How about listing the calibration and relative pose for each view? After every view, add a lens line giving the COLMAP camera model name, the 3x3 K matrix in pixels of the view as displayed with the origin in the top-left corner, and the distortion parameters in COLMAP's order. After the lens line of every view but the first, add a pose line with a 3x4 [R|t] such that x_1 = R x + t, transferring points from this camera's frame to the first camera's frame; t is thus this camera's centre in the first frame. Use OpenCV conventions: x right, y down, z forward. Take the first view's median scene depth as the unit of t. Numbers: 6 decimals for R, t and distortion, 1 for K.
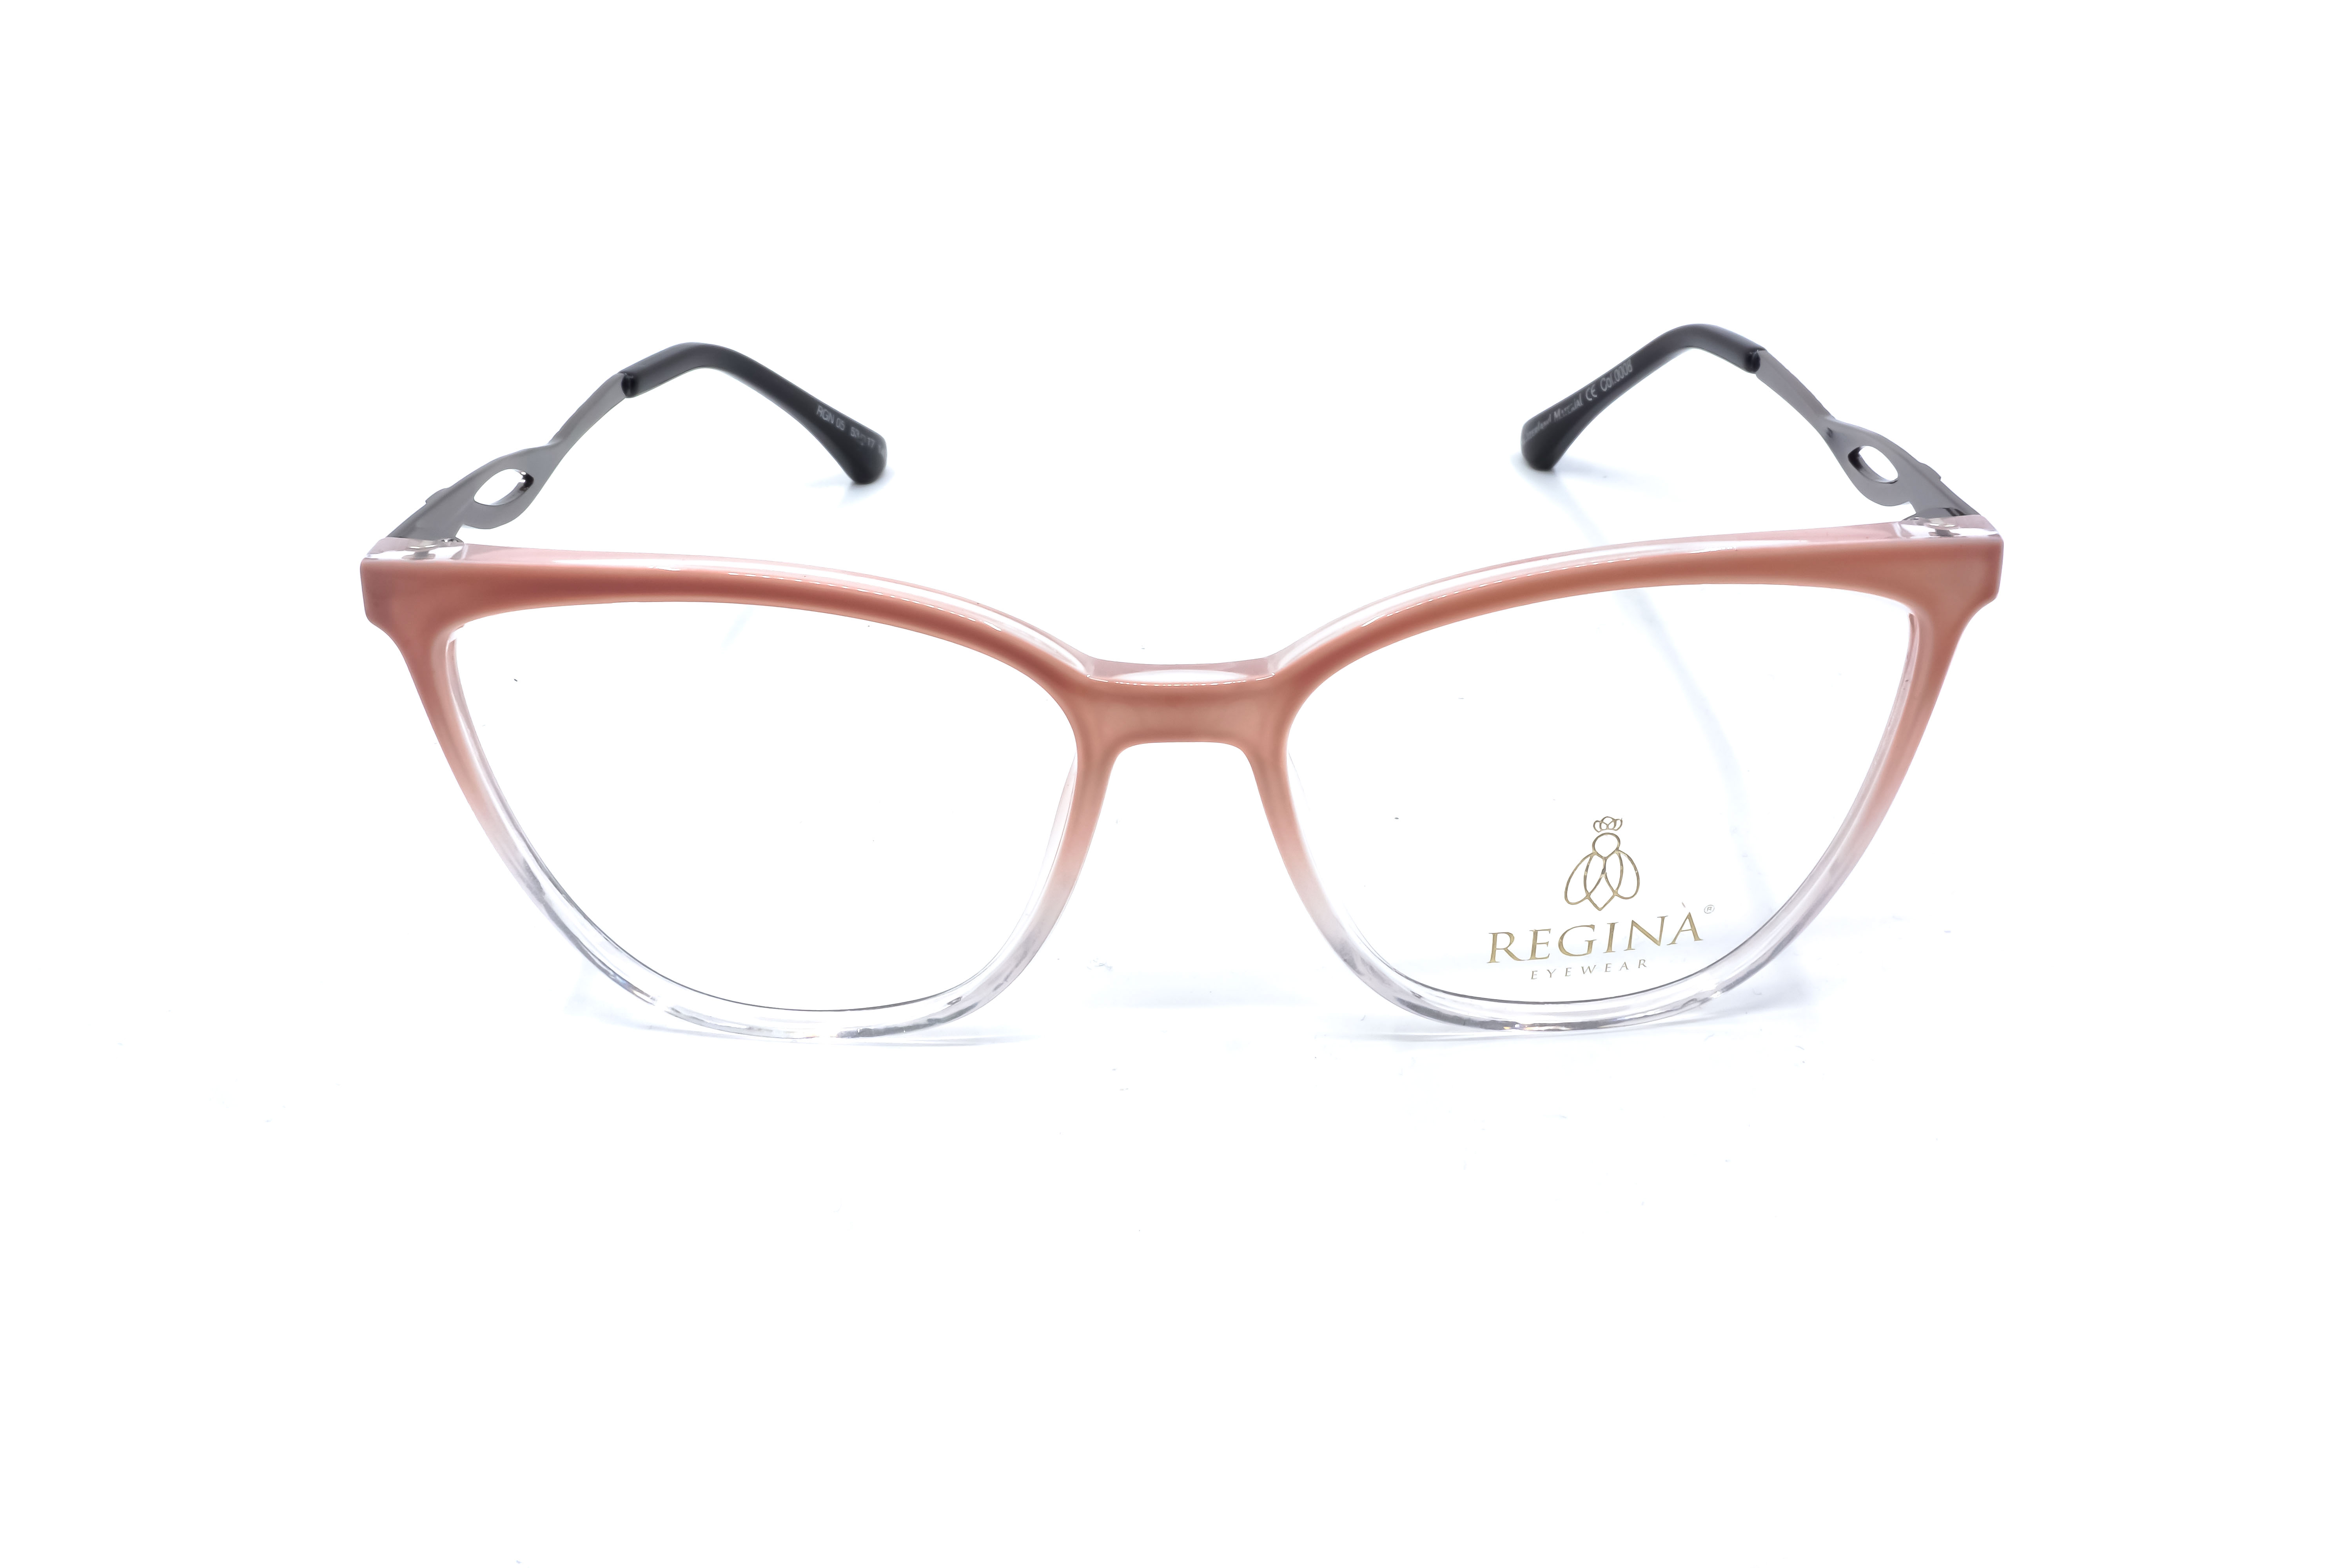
lens RADIAL K [[2274.6, 0, 1176.0], [0, 2274.6, 784.0], [0, 0, 1]] dist [0.005181, -0.000305]
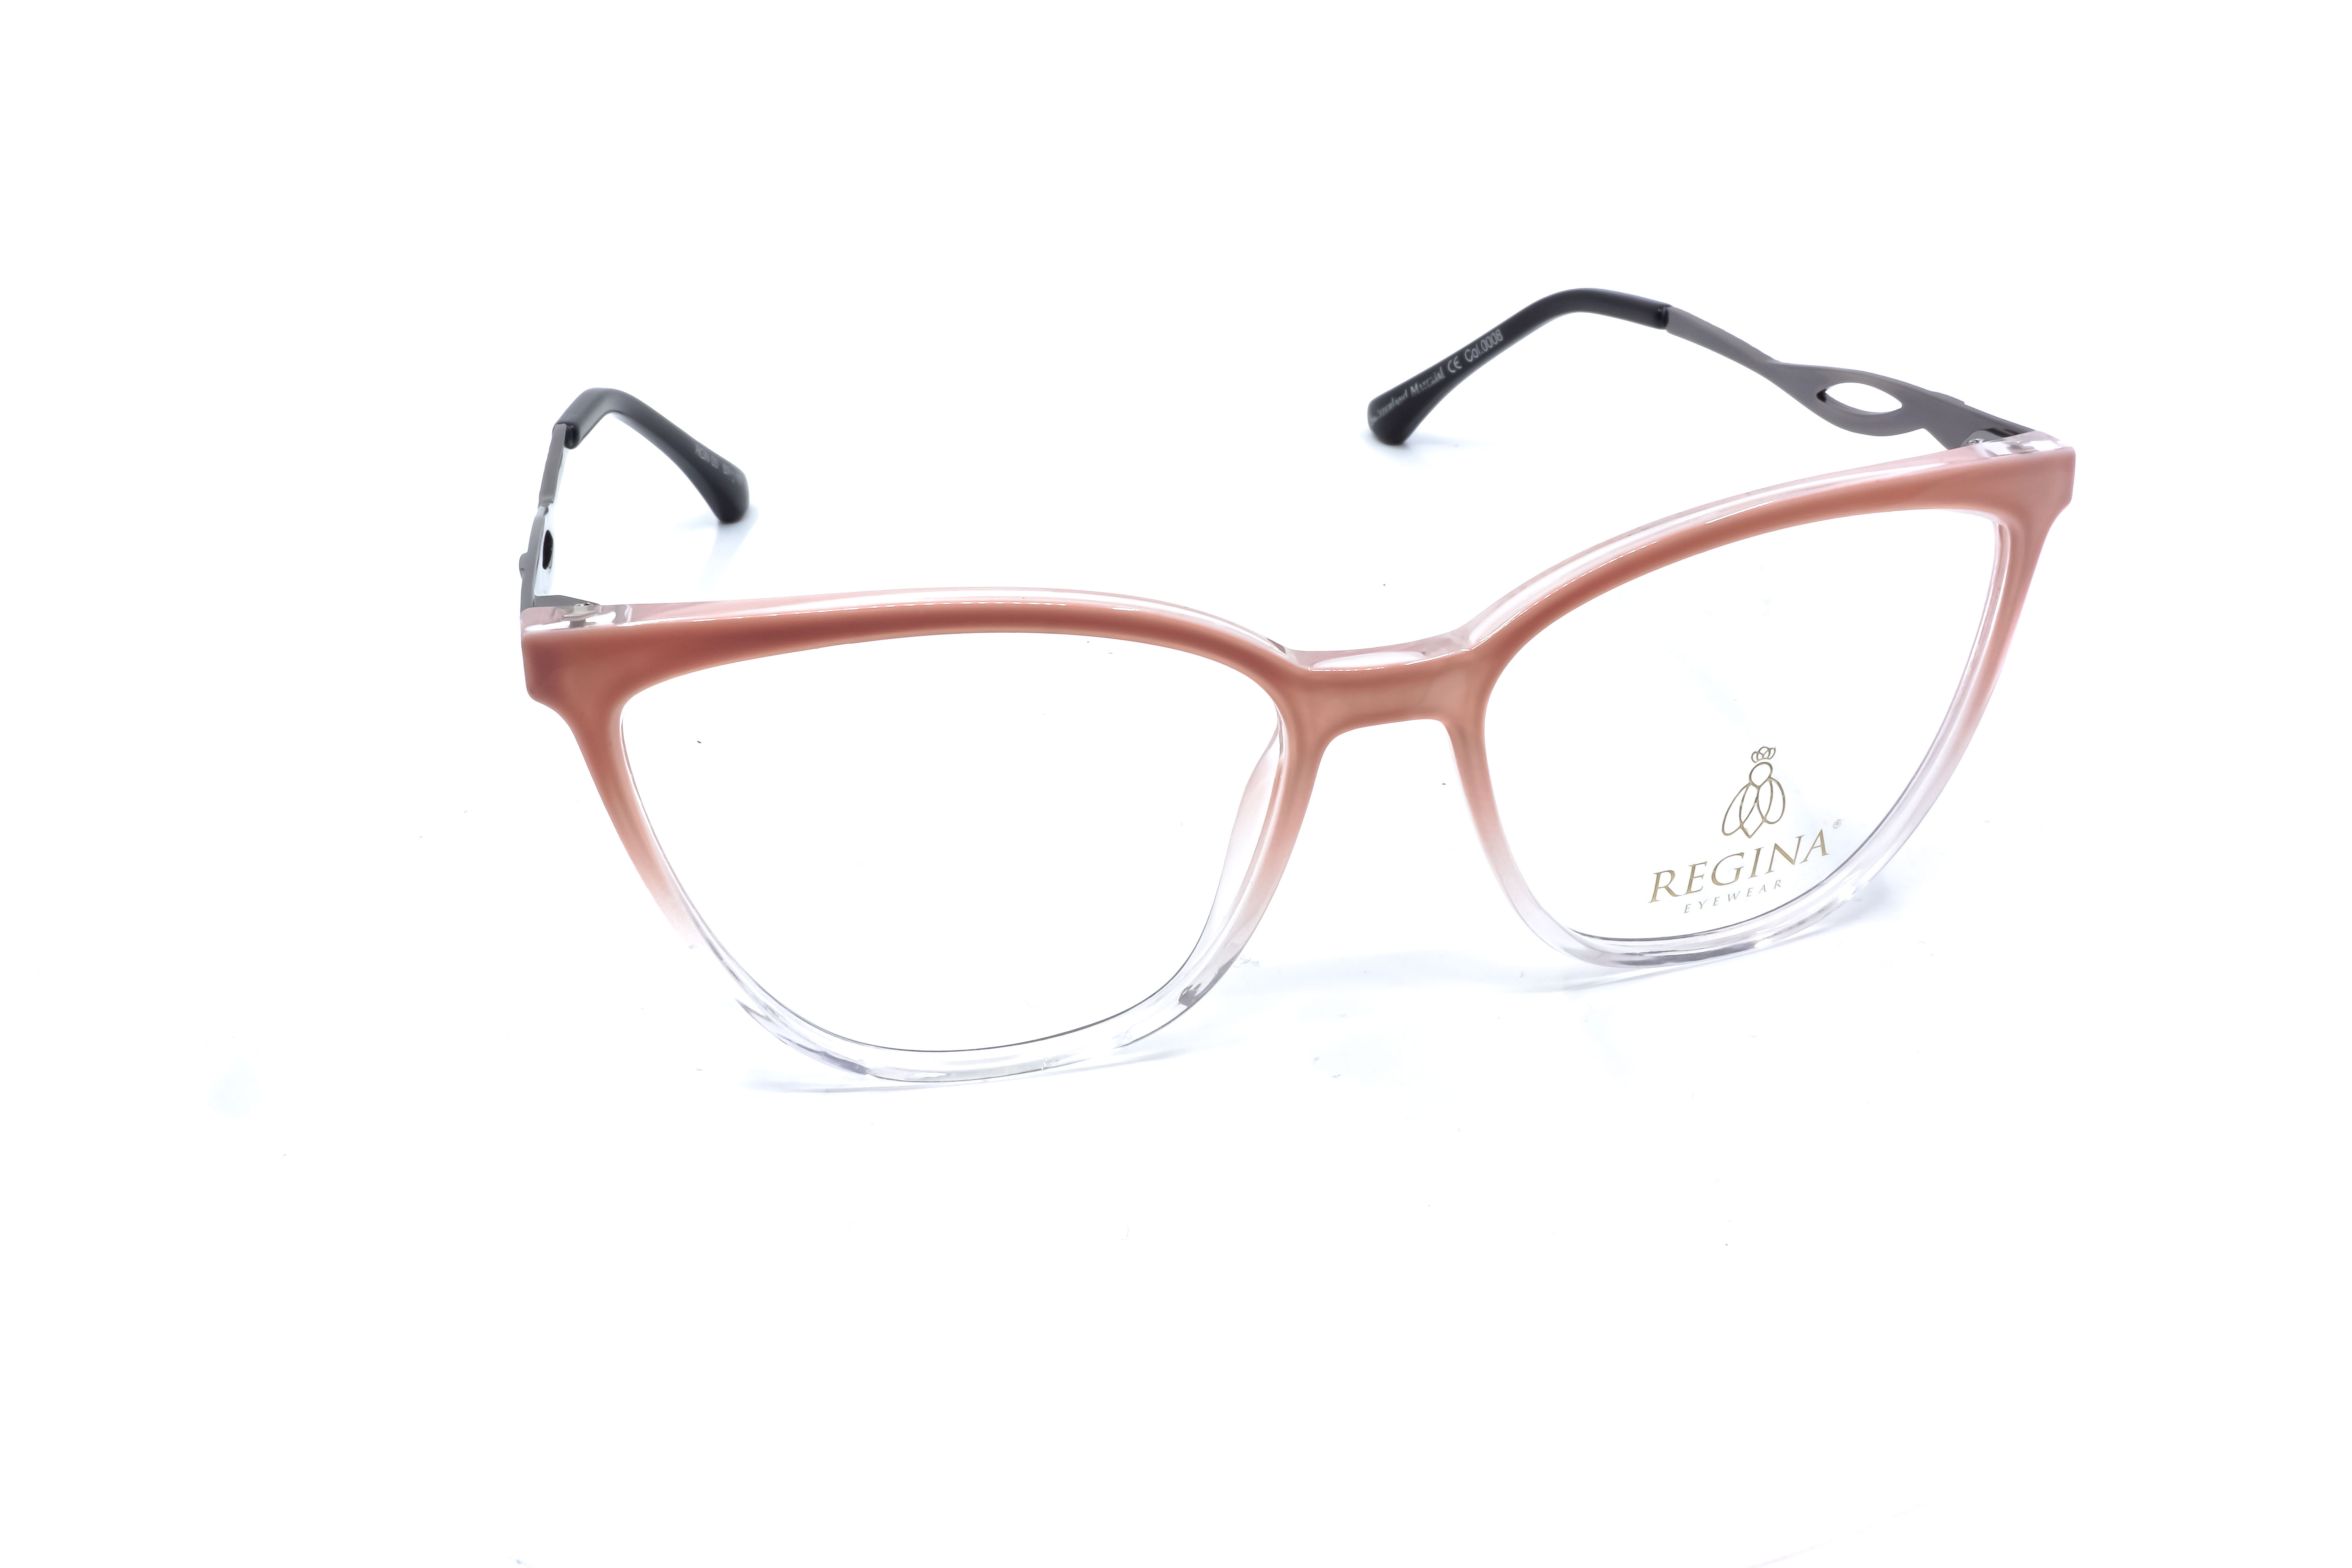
lens RADIAL K [[2274.6, 0, 1176.0], [0, 2274.6, 784.0], [0, 0, 1]] dist [0.005181, -0.000305]
pose [[0.967468, -0.124944, 0.219989, -0.297687], [0.125865, 0.991998, 0.009880, -0.012895], [-0.219463, 0.018130, 0.975452, 0.031018]]
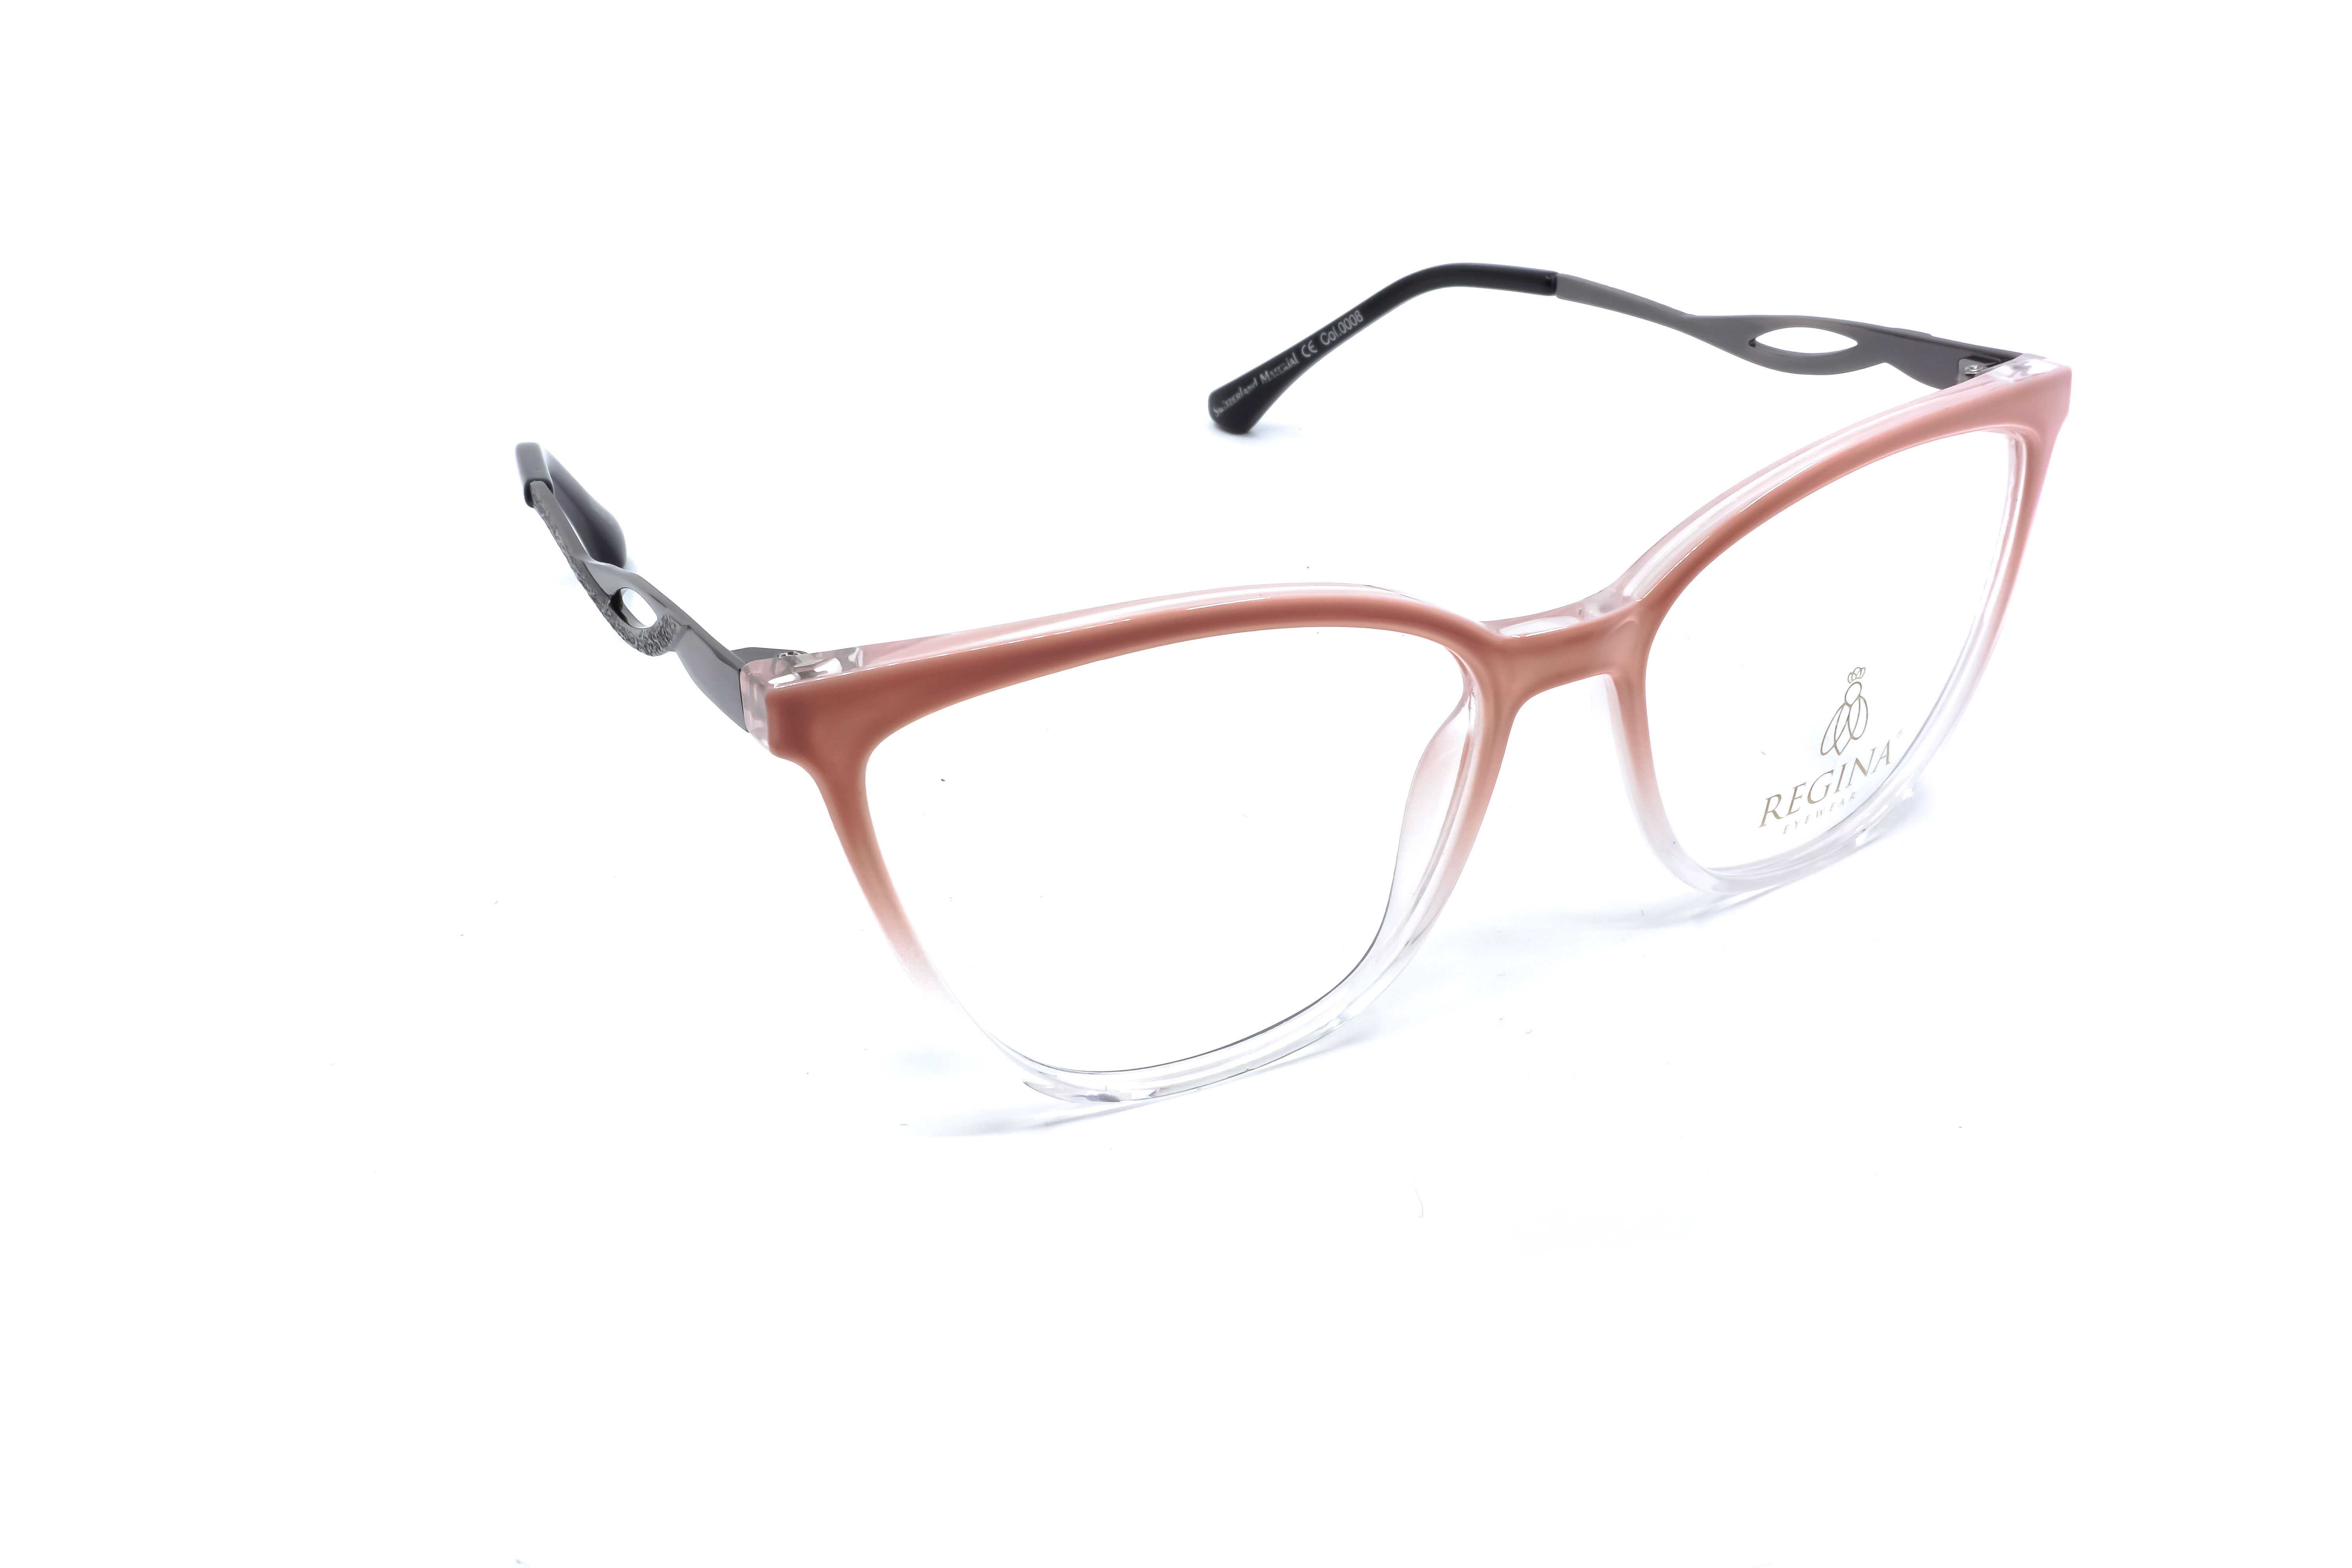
lens RADIAL K [[2274.6, 0, 1176.0], [0, 2274.6, 784.0], [0, 0, 1]] dist [0.005181, -0.000305]
pose [[0.871003, -0.240747, 0.428245, -0.579690], [0.243919, 0.968587, 0.048408, -0.064391], [-0.426447, 0.062293, 0.902365, 0.127894]]
